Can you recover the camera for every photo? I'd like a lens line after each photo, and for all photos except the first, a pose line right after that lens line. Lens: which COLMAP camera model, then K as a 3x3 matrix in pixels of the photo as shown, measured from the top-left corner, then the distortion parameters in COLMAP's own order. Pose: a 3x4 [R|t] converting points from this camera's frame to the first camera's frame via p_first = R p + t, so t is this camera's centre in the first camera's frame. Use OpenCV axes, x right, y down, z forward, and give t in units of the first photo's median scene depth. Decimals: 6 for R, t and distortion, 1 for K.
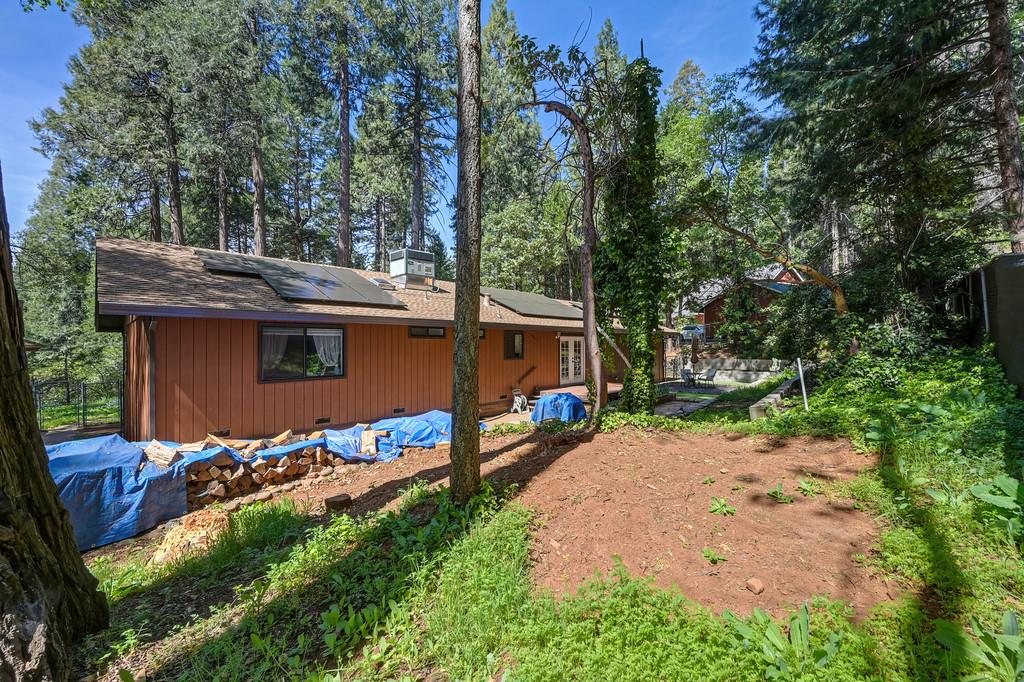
lens RADIAL K [[403.2, 0, 509.1], [0, 403.2, 342.3], [0, 0, 1]] dist [-0.001467, 0.000173]
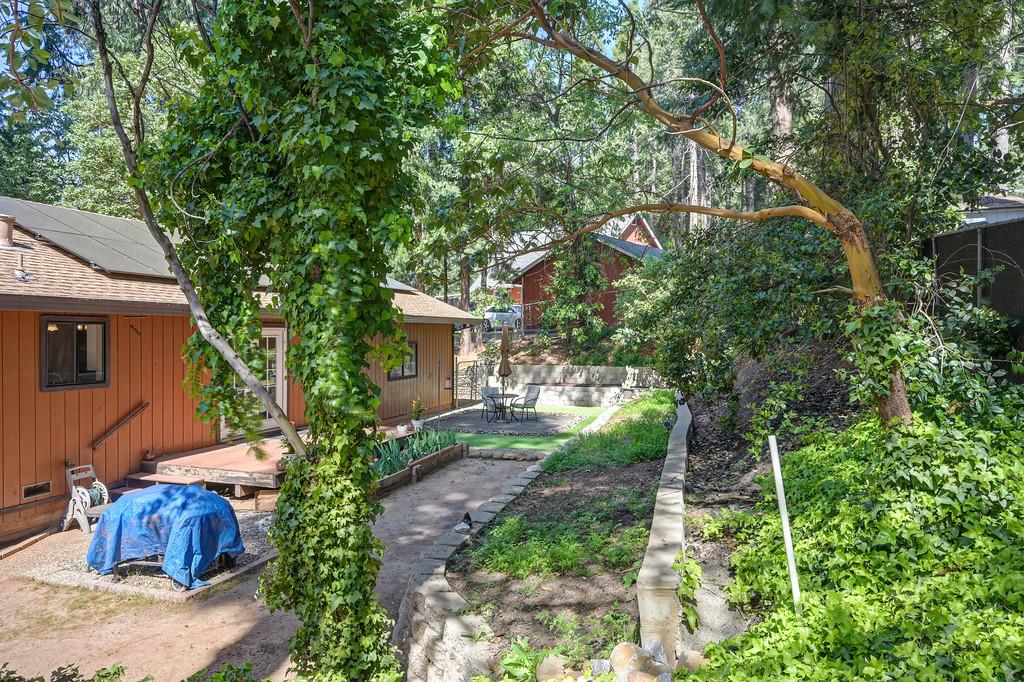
lens RADIAL K [[668.8, 0, 514.1], [0, 668.8, 337.8], [0, 0, 1]] dist [0.001932, 0.000286]
pose [[0.905542, 0.000945, 0.424255, 0.100213], [-0.007671, 0.999871, 0.014145, -0.015680], [-0.424186, -0.016064, 0.905432, 0.201248]]
